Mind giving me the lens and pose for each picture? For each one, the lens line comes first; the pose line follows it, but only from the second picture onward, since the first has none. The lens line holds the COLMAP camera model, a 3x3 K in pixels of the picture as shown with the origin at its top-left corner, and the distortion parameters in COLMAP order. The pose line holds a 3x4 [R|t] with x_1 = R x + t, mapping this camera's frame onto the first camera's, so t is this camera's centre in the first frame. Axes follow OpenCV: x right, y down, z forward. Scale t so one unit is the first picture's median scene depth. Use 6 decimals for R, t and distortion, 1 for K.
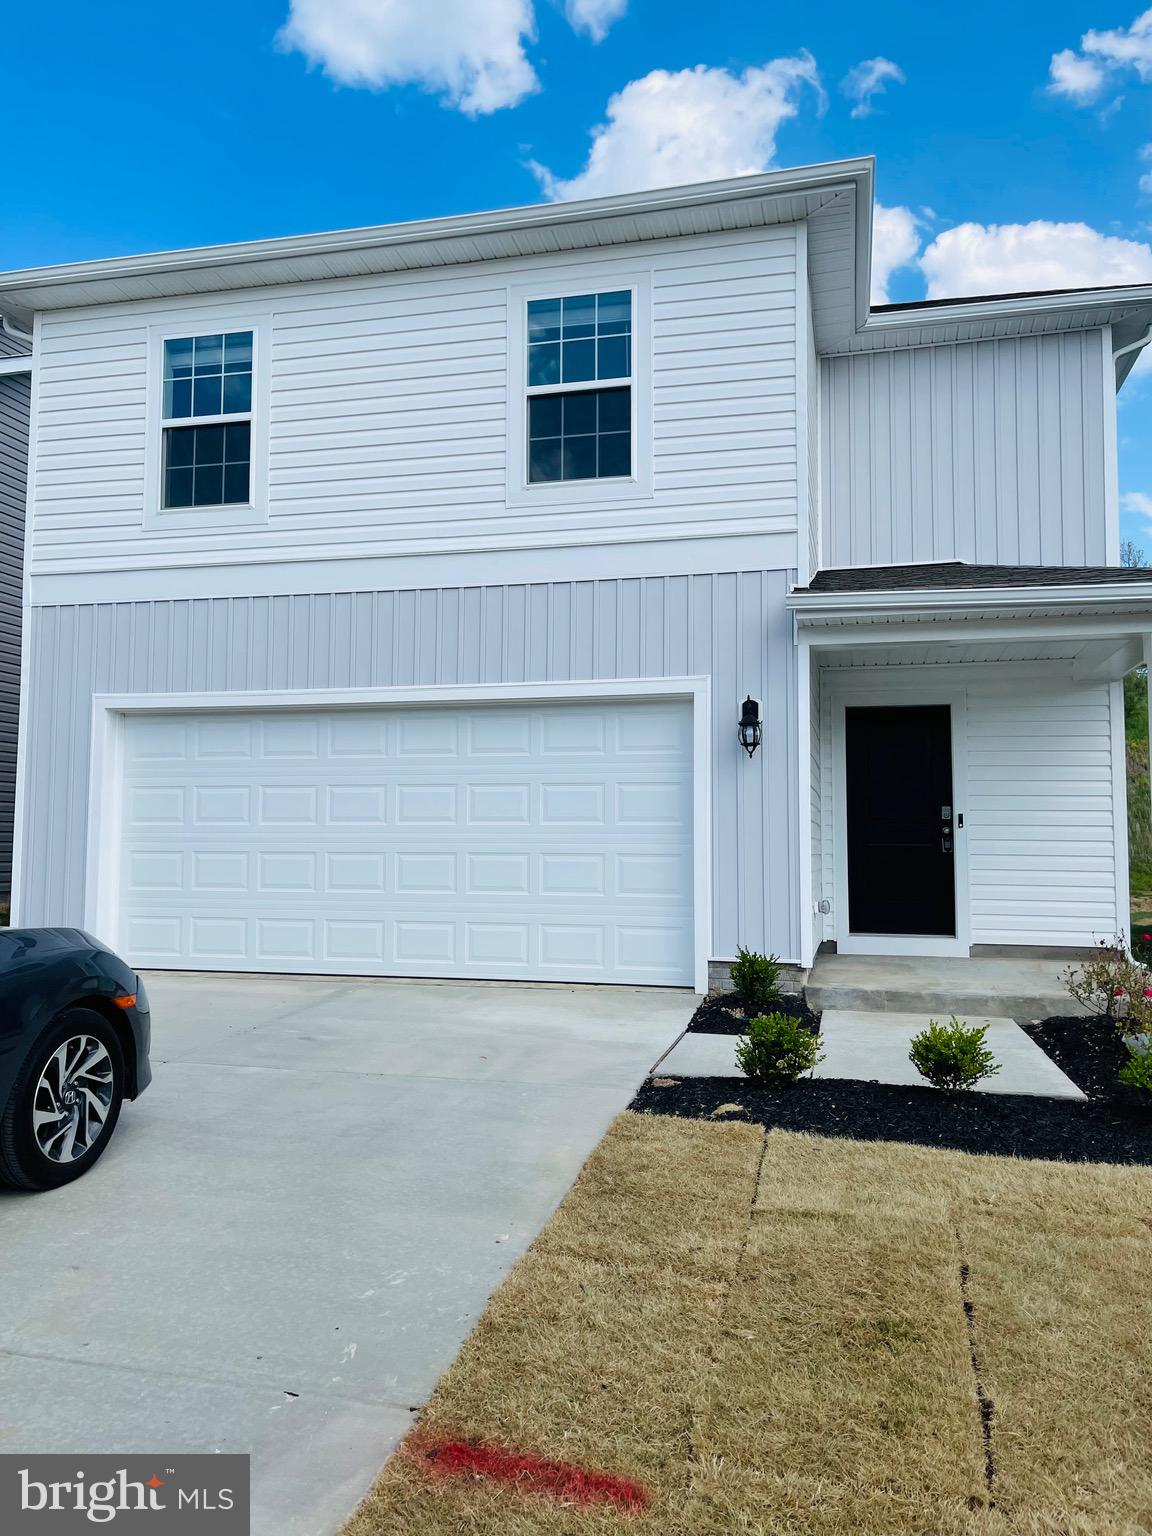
lens RADIAL K [[1149.2, 0, 567.5], [0, 1149.2, 766.9], [0, 0, 1]] dist [0.067529, -0.080941]
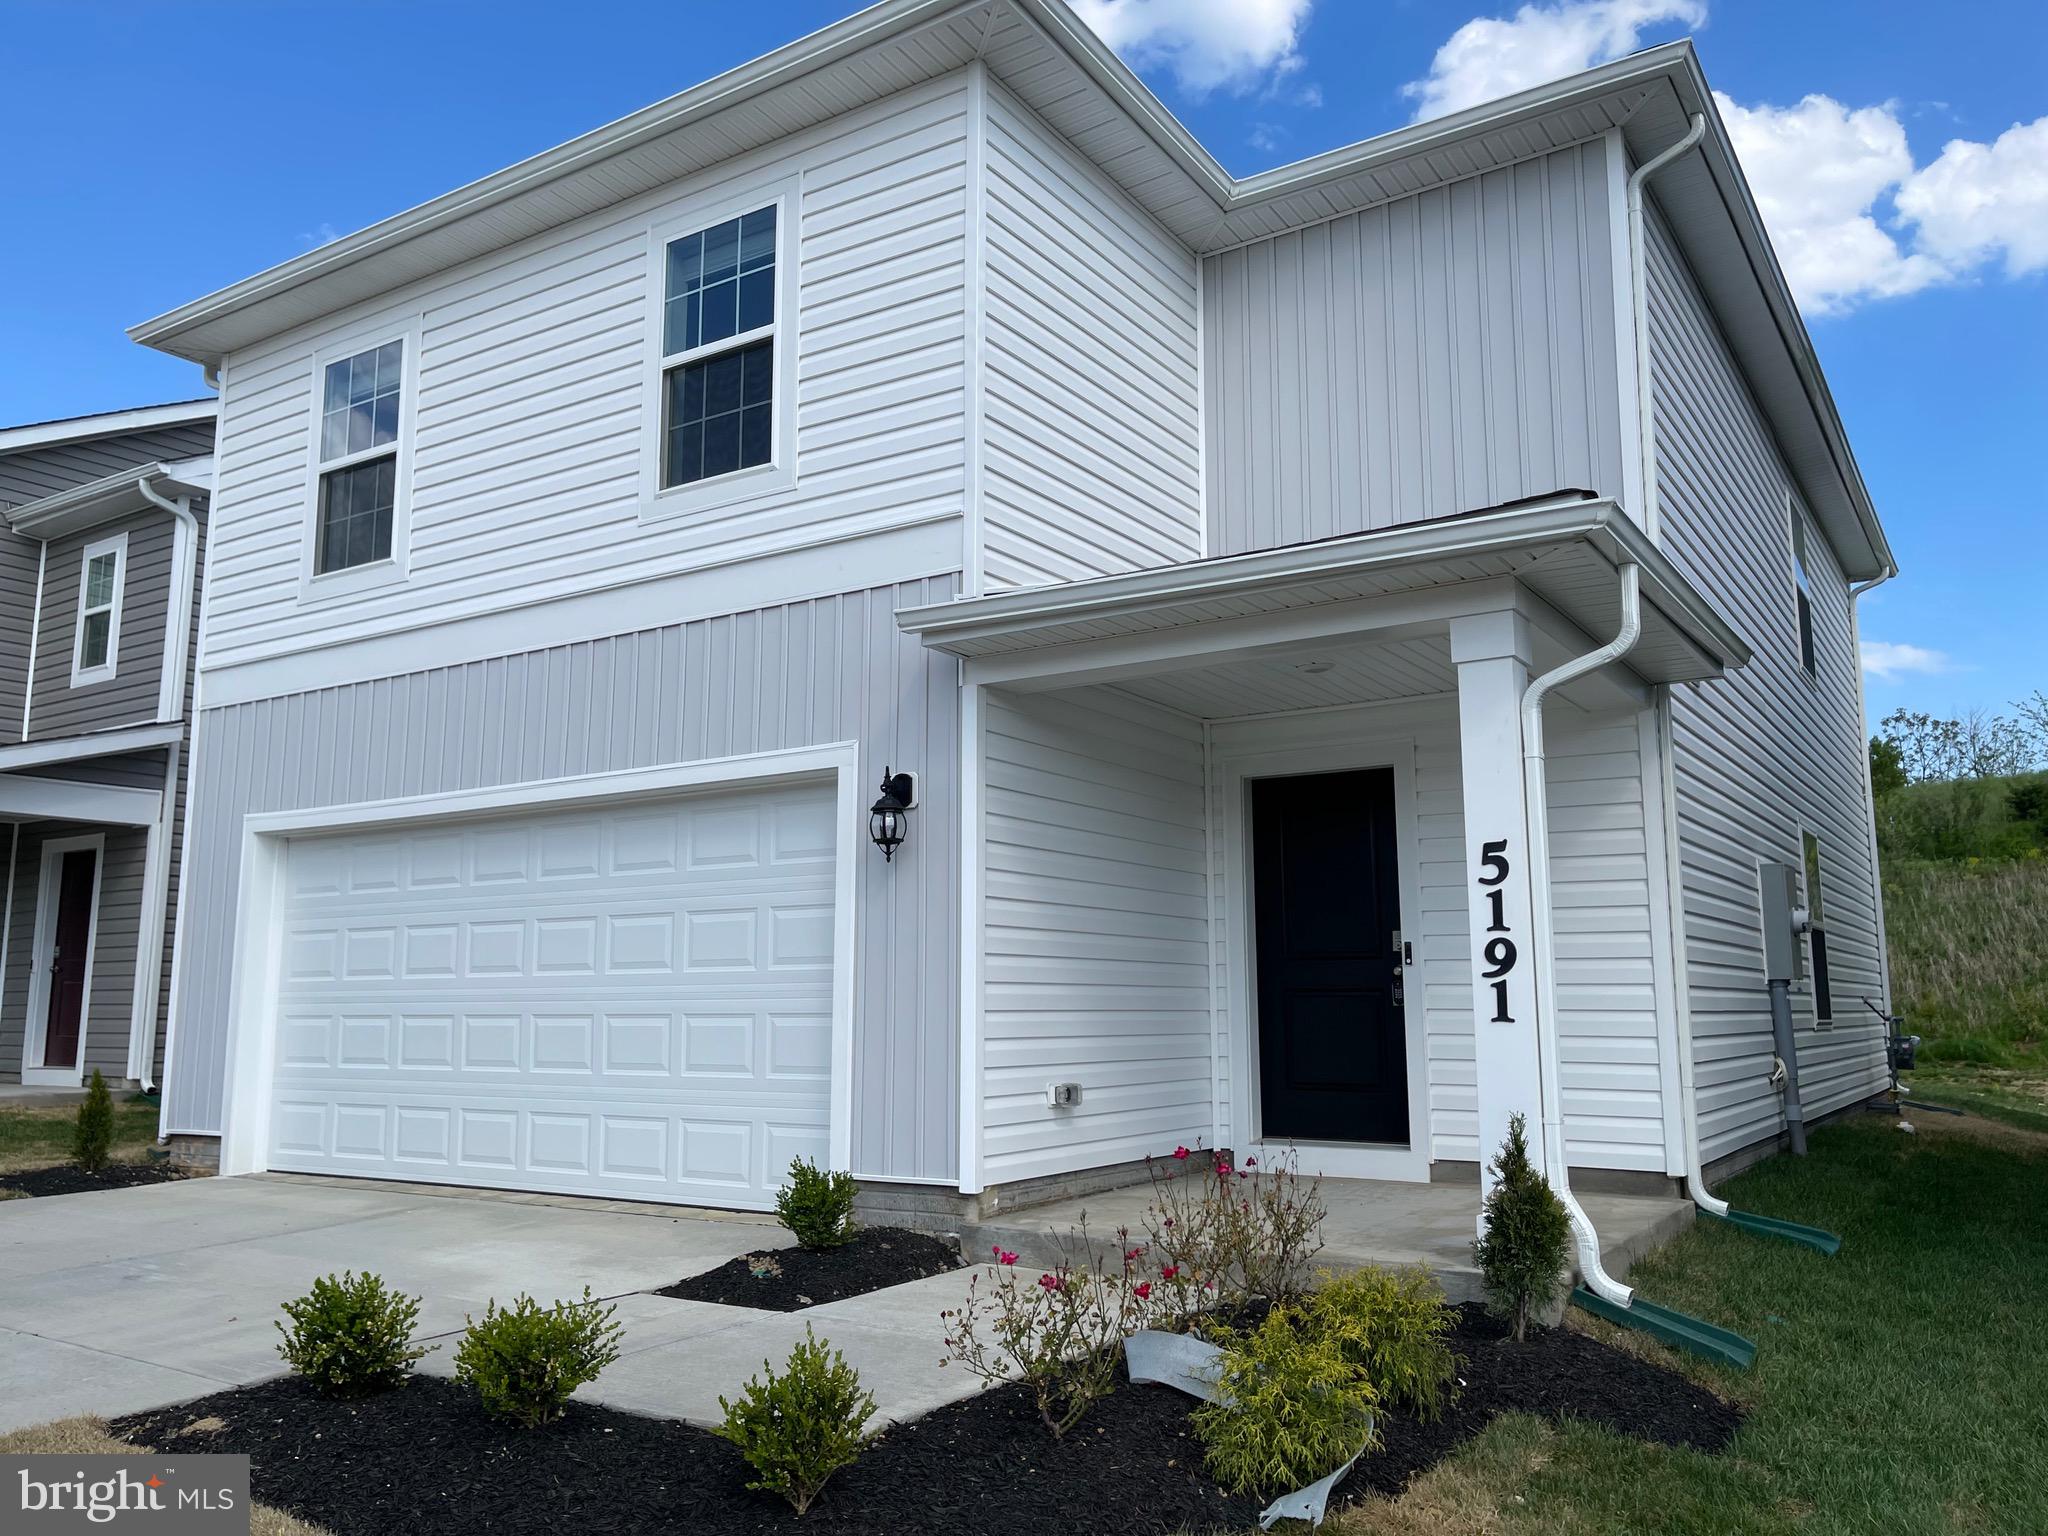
lens RADIAL K [[1532.2, 0, 1048.0], [0, 1532.2, 776.7], [0, 0, 1]] dist [0.067529, -0.080941]
pose [[0.947836, -0.056309, -0.313747, 0.482451], [0.030657, 0.995814, -0.086105, 0.020092], [0.317282, 0.071994, 0.945594, 0.189441]]
